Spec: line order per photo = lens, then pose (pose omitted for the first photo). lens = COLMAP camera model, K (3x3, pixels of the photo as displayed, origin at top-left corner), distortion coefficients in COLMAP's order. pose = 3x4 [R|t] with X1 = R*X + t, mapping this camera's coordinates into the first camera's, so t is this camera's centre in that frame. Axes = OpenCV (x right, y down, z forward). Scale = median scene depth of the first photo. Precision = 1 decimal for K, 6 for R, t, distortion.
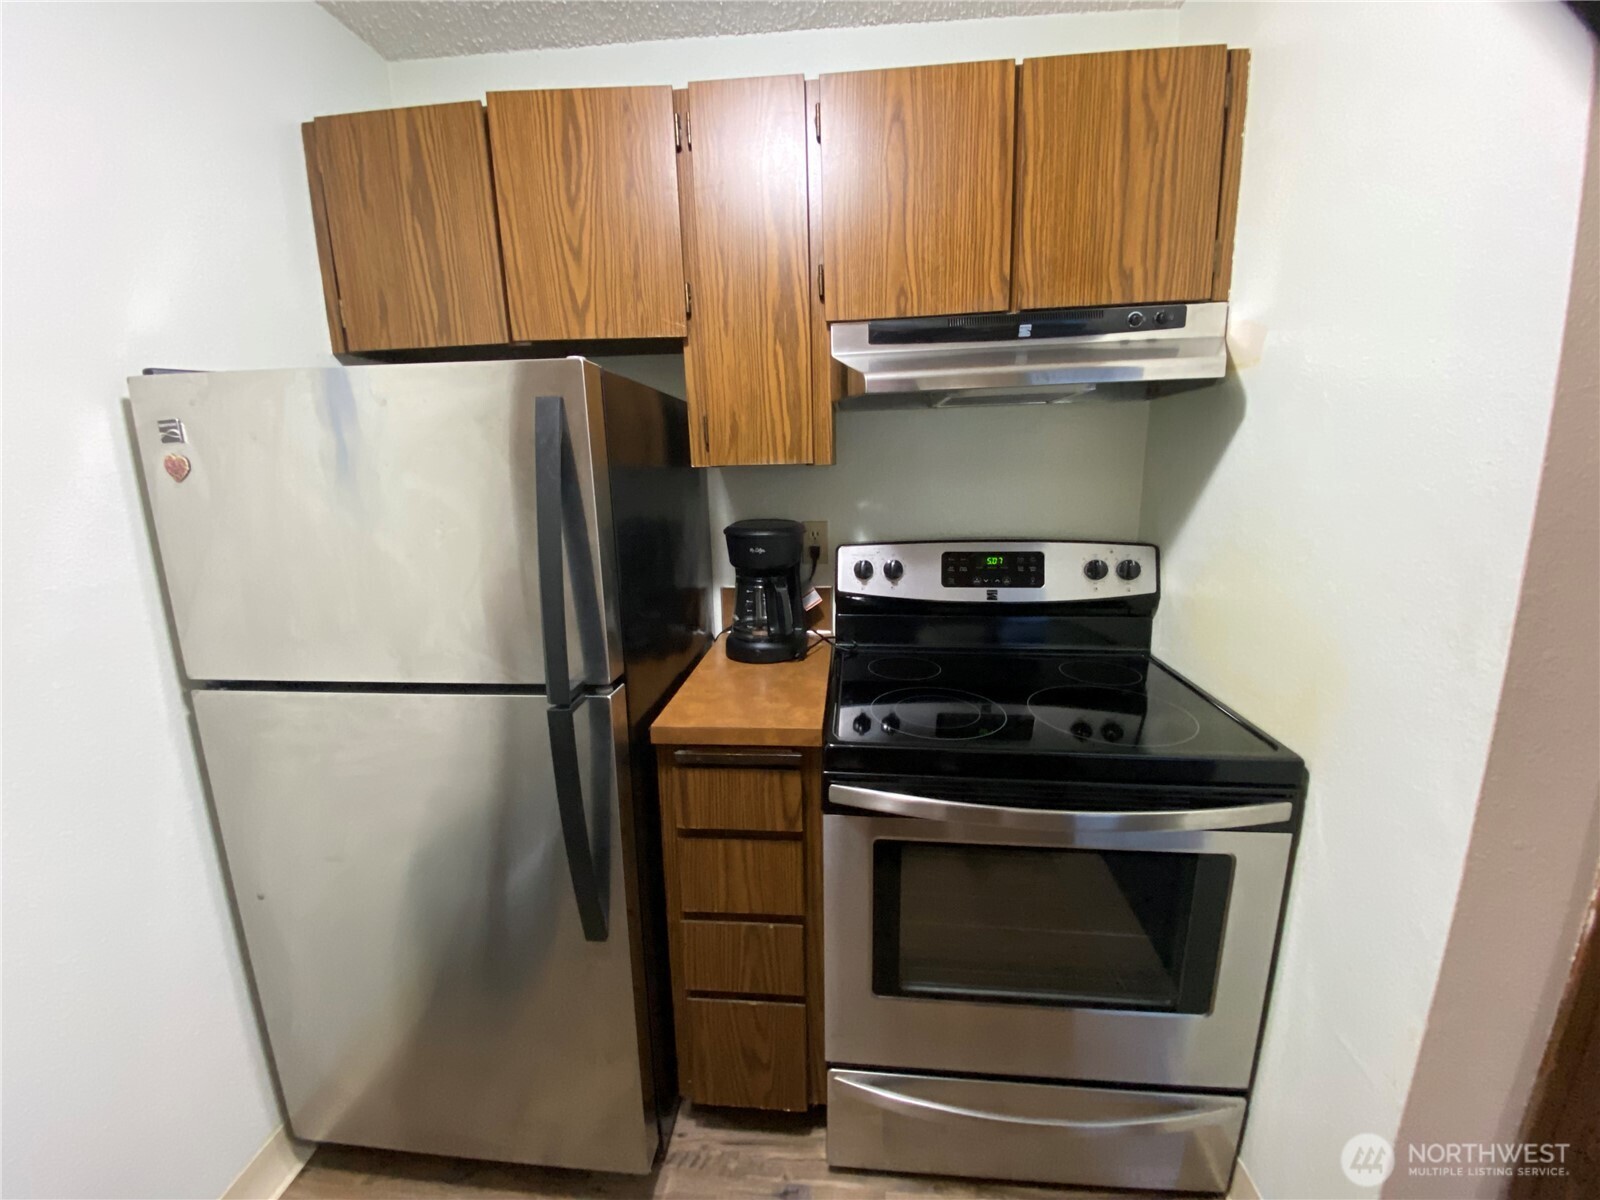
lens RADIAL K [[651.2, 0, 800.0], [0, 651.2, 600.0], [0, 0, 1]] dist [0.012202, -0.014262]
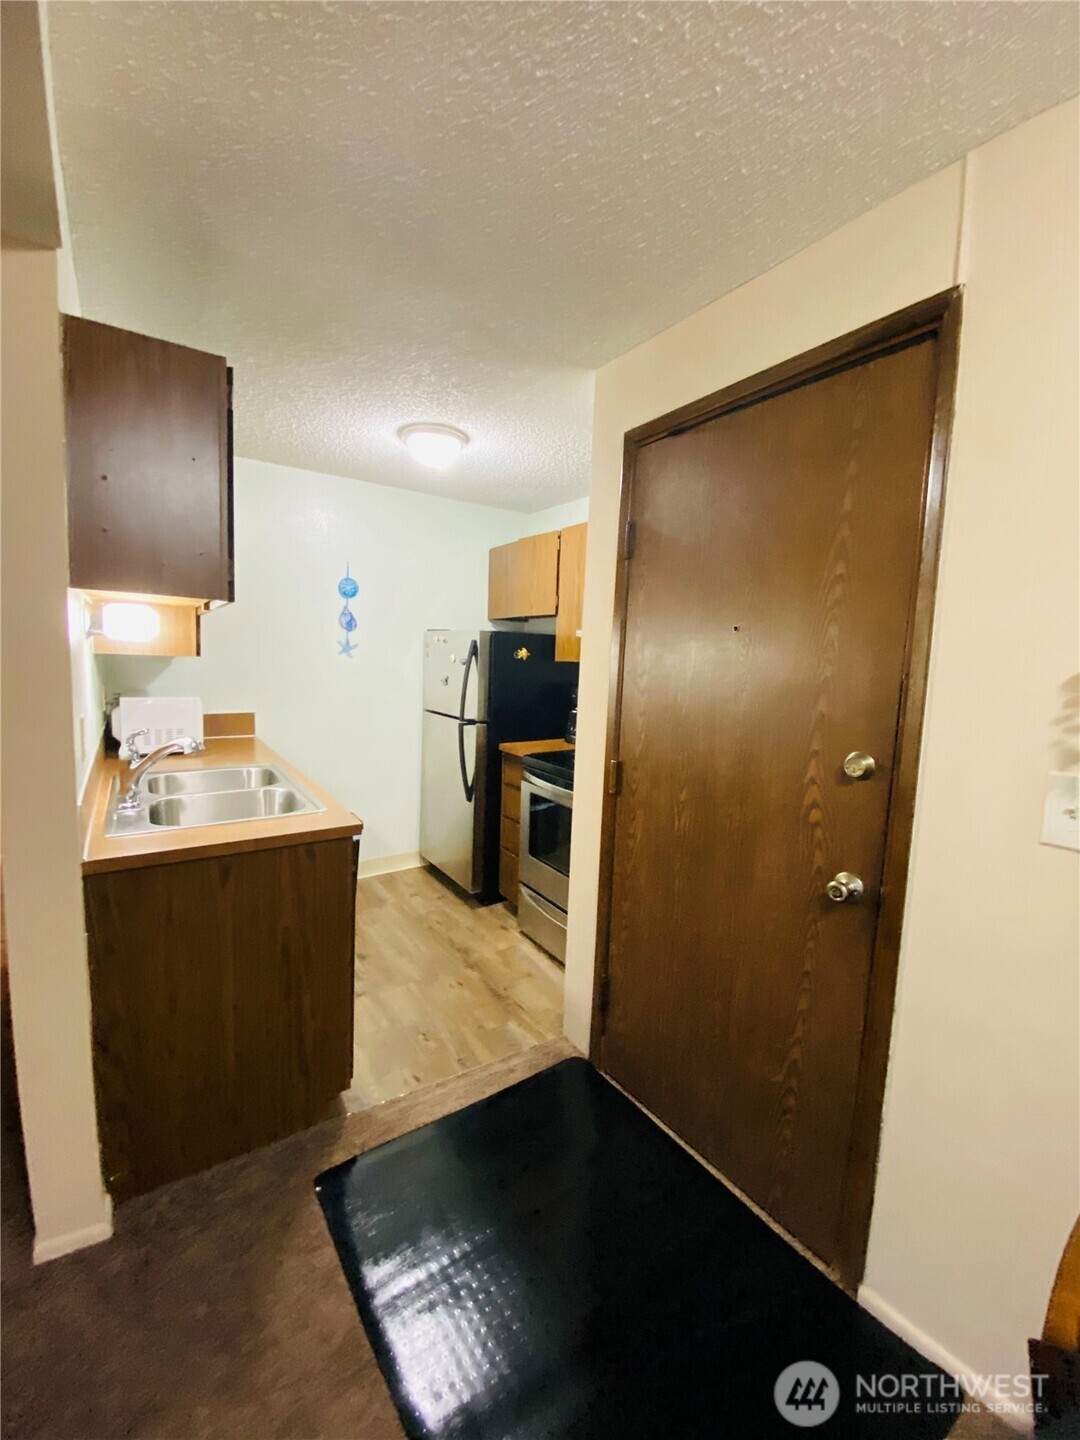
lens RADIAL K [[586.1, 0, 546.1], [0, 586.1, 716.3], [0, 0, 1]] dist [0.012202, -0.014262]
pose [[0.631336, 0.122161, -0.765827, 1.772520], [-0.200258, 0.979704, -0.008812, 0.043413], [0.749207, 0.158926, 0.642986, -0.543397]]
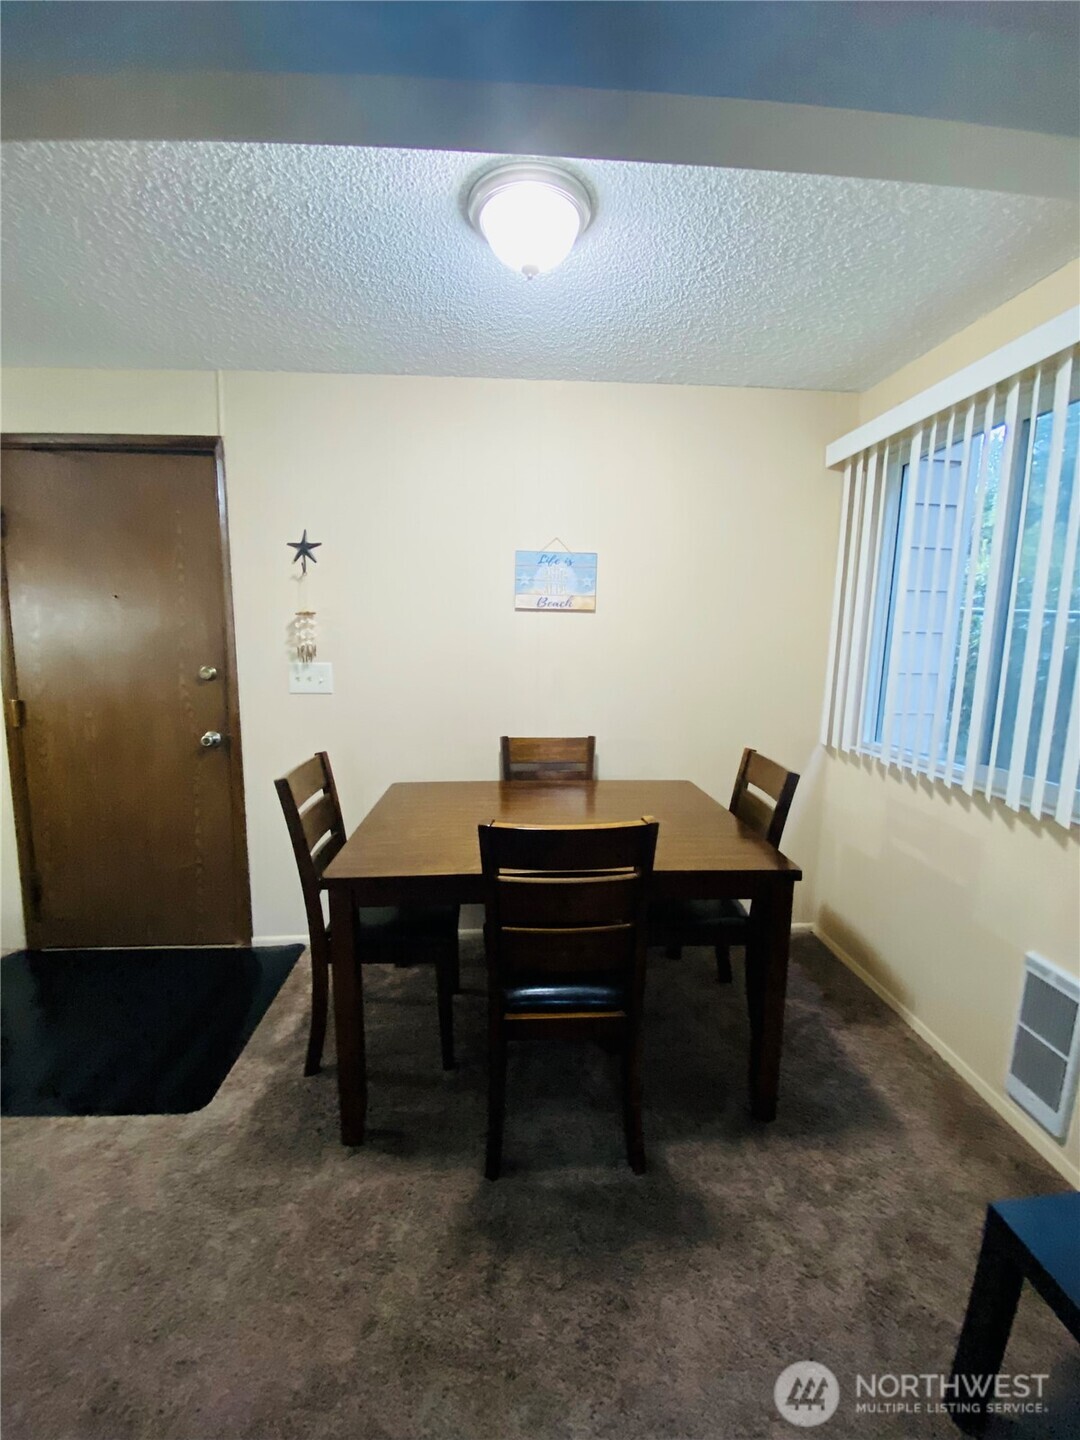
lens RADIAL K [[574.4, 0, 540.0], [0, 574.4, 720.0], [0, 0, 1]] dist [-0.000957, -0.012765]
pose [[0.992795, 0.019168, 0.118285, 2.178270], [-0.011707, 0.997916, -0.063448, 0.259435], [-0.119255, 0.061606, 0.990951, -1.388032]]
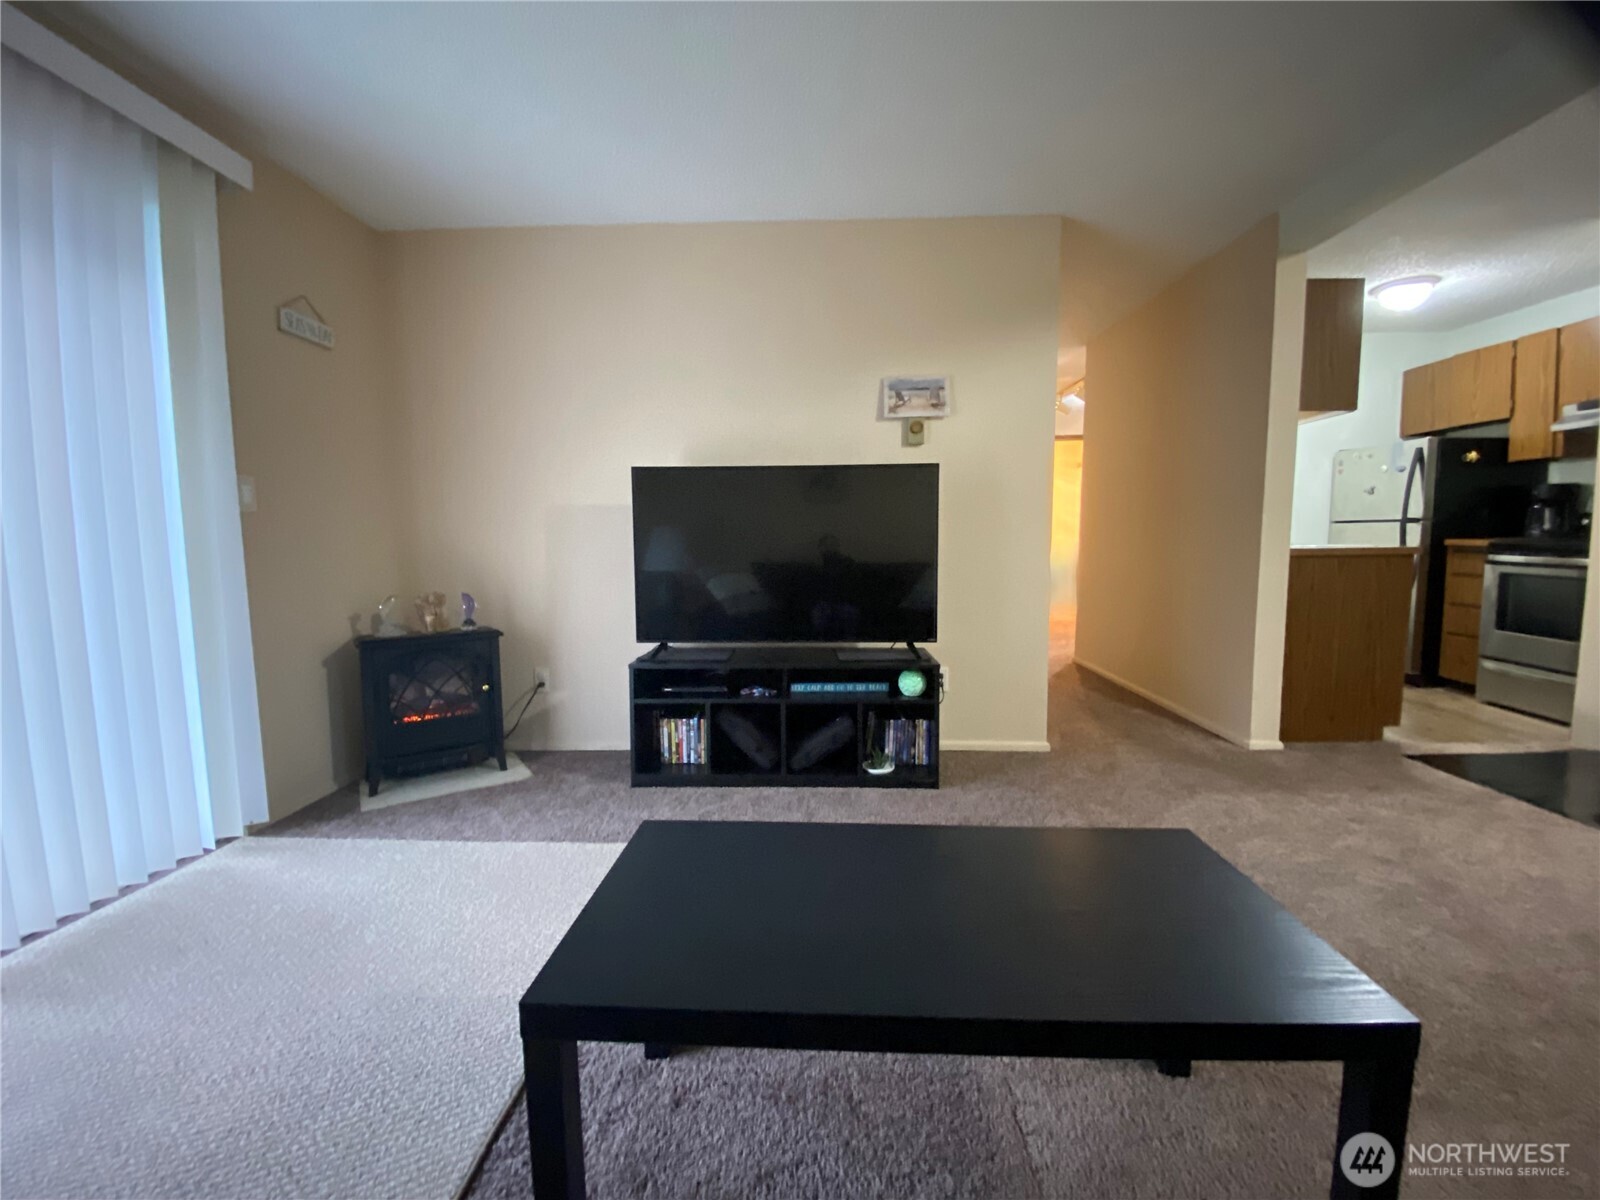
lens RADIAL K [[638.2, 0, 766.7], [0, 638.2, 593.5], [0, 0, 1]] dist [-0.000957, -0.012765]
pose [[0.006232, 0.111994, -0.993689, 2.705209], [-0.181269, 0.977372, 0.109018, 0.679635], [0.983414, 0.179446, 0.026392, -2.247303]]
